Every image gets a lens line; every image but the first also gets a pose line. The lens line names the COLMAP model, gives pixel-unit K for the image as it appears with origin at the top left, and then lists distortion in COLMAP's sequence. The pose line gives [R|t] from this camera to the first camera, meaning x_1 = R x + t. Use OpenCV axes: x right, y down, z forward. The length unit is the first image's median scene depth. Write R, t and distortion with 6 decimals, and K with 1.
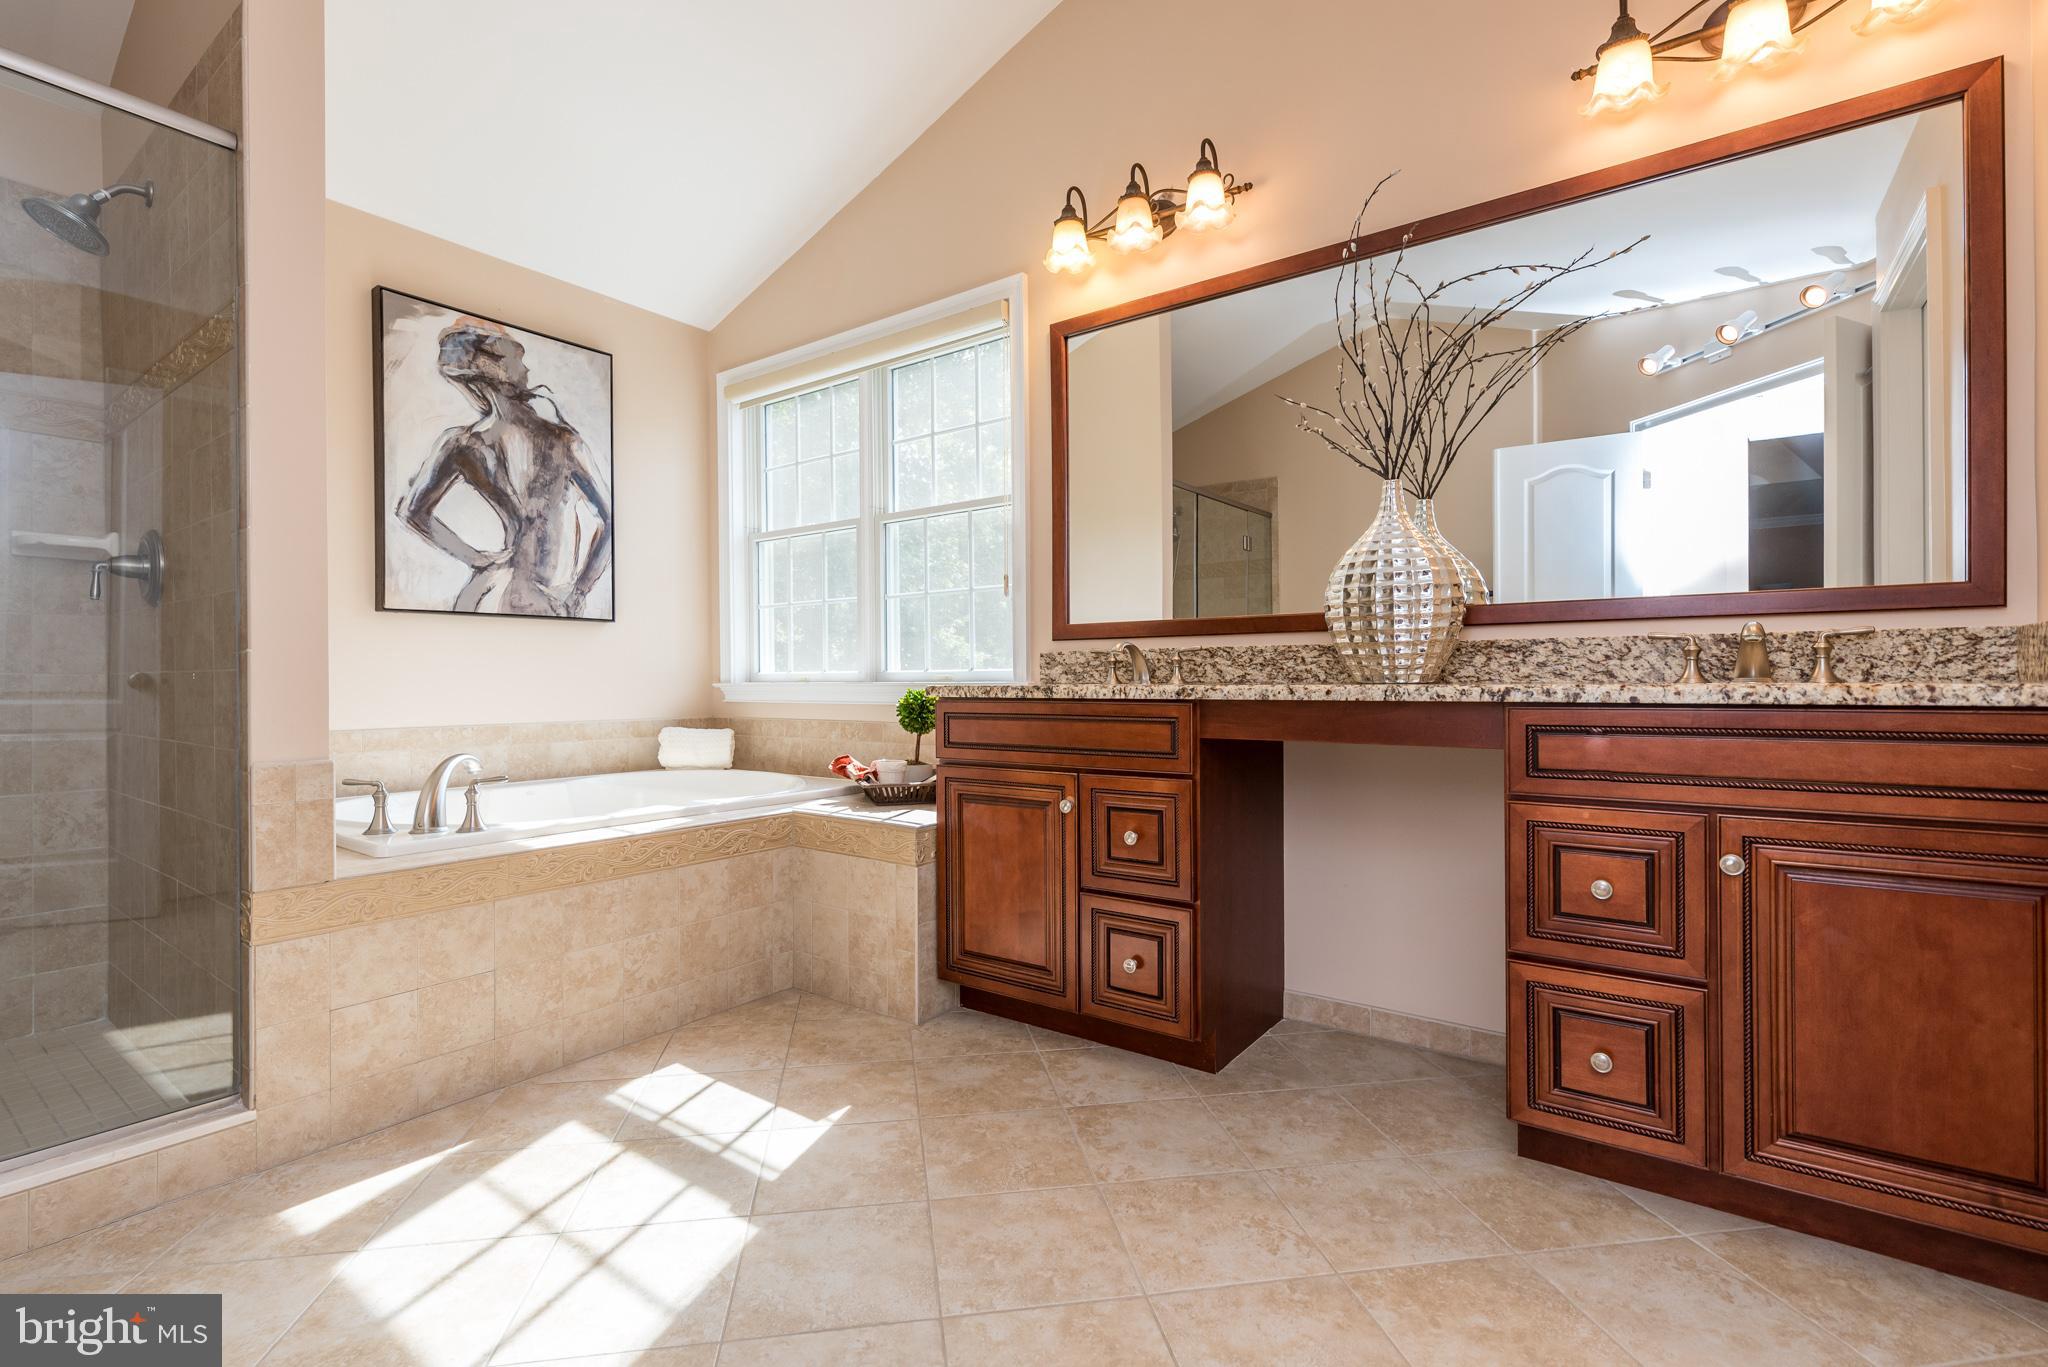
lens RADIAL K [[883.5, 0, 1015.8], [0, 883.5, 680.6], [0, 0, 1]] dist [0.001559, 0.000135]
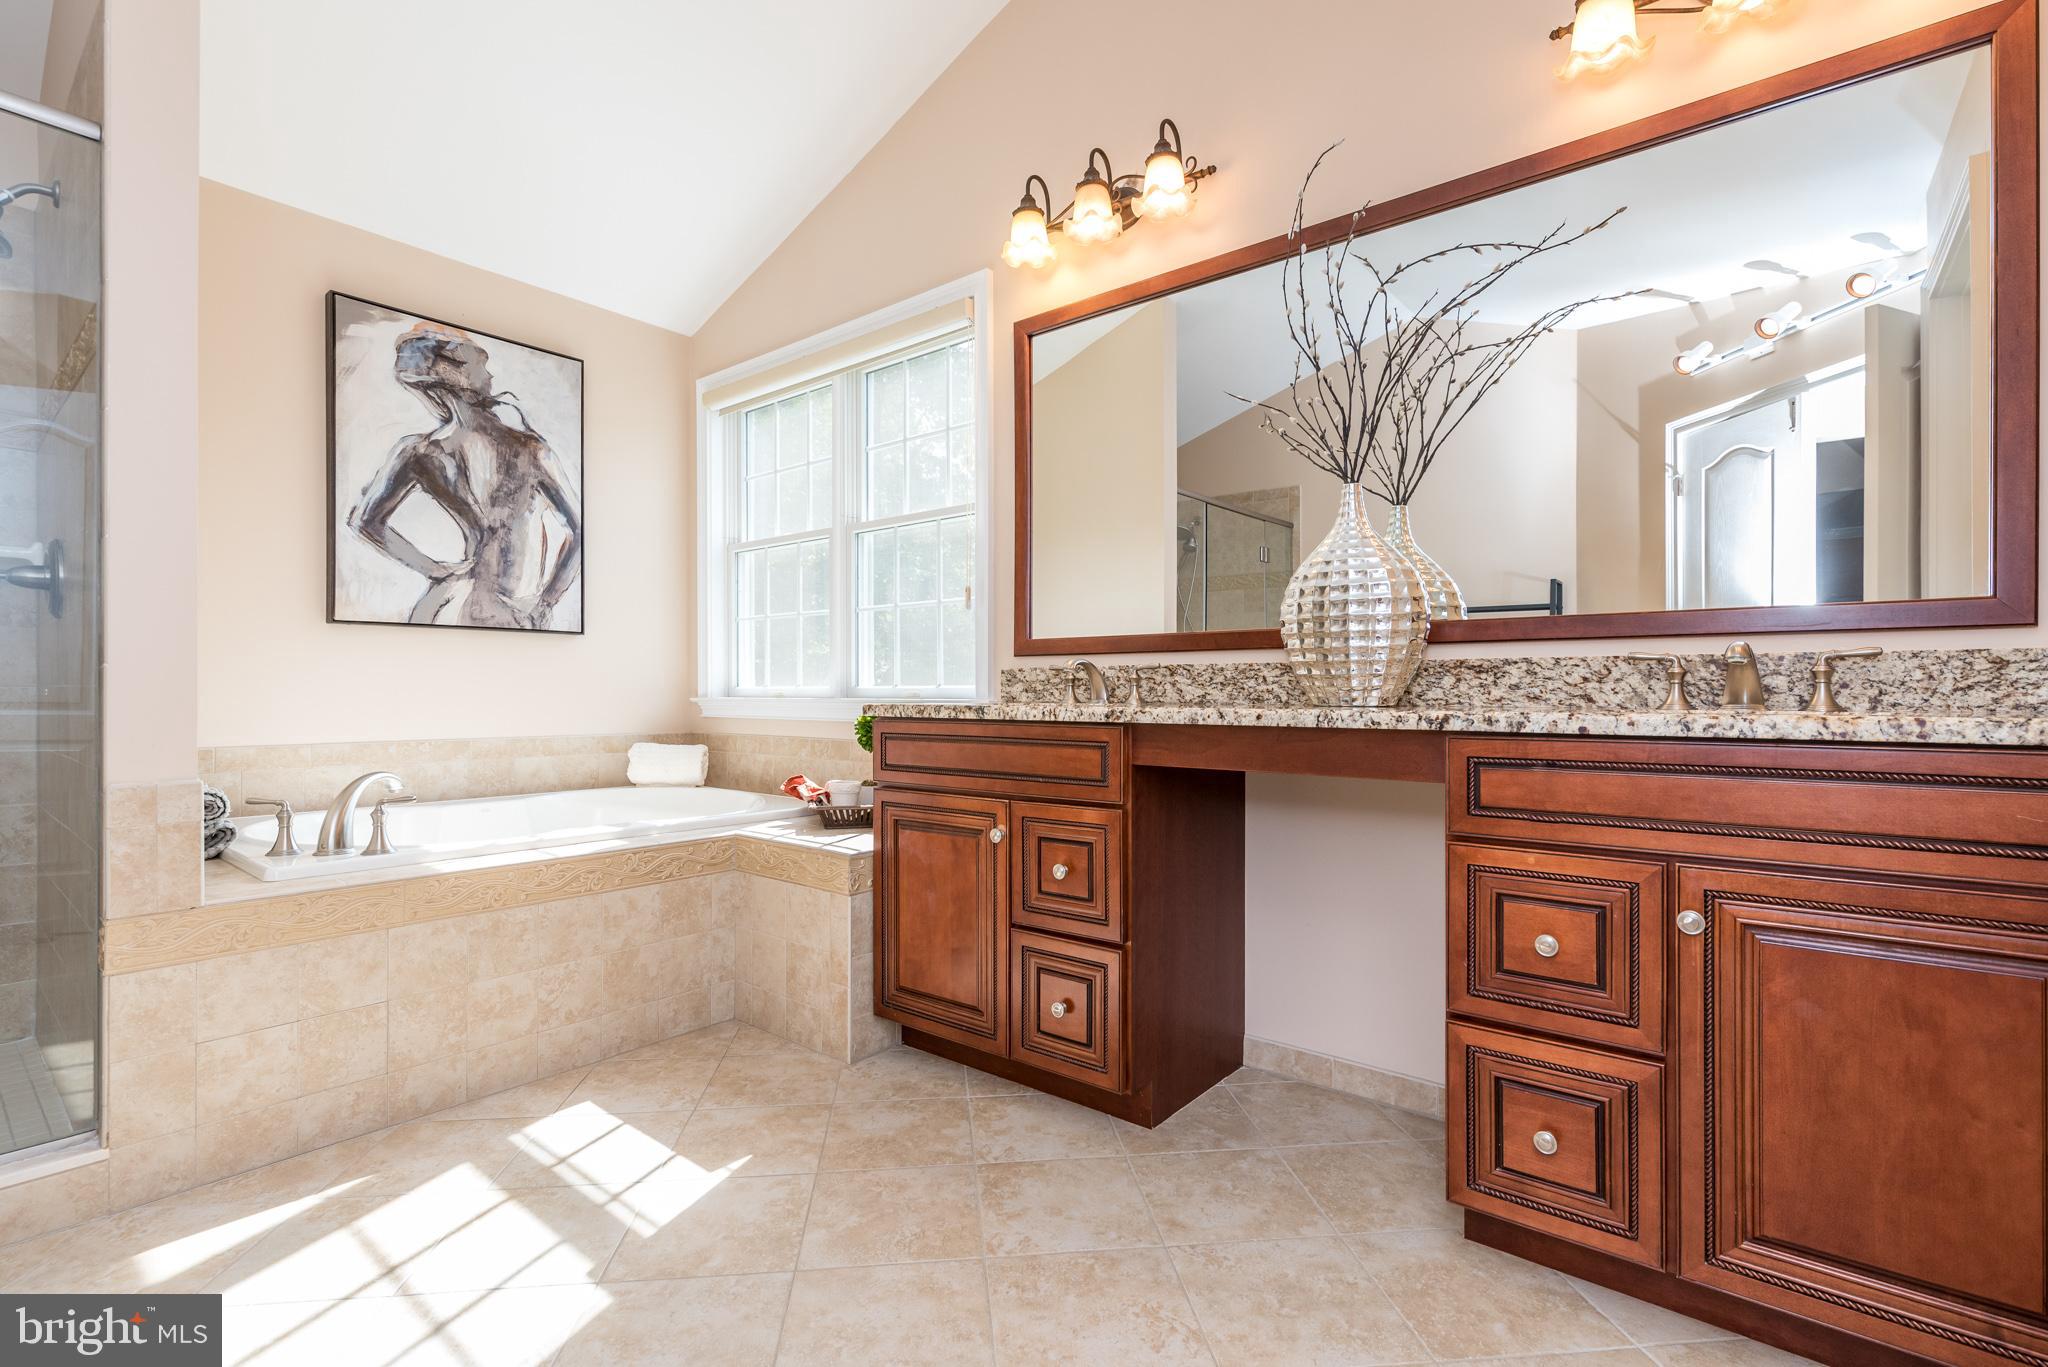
lens RADIAL K [[883.5, 0, 1036.9], [0, 883.5, 691.6], [0, 0, 1]] dist [0.001559, 0.000135]
pose [[0.999072, 0.006486, -0.042579, 0.148576], [-0.006523, 0.999978, -0.000723, -0.009698], [0.042573, 0.001000, 0.999093, 0.077336]]
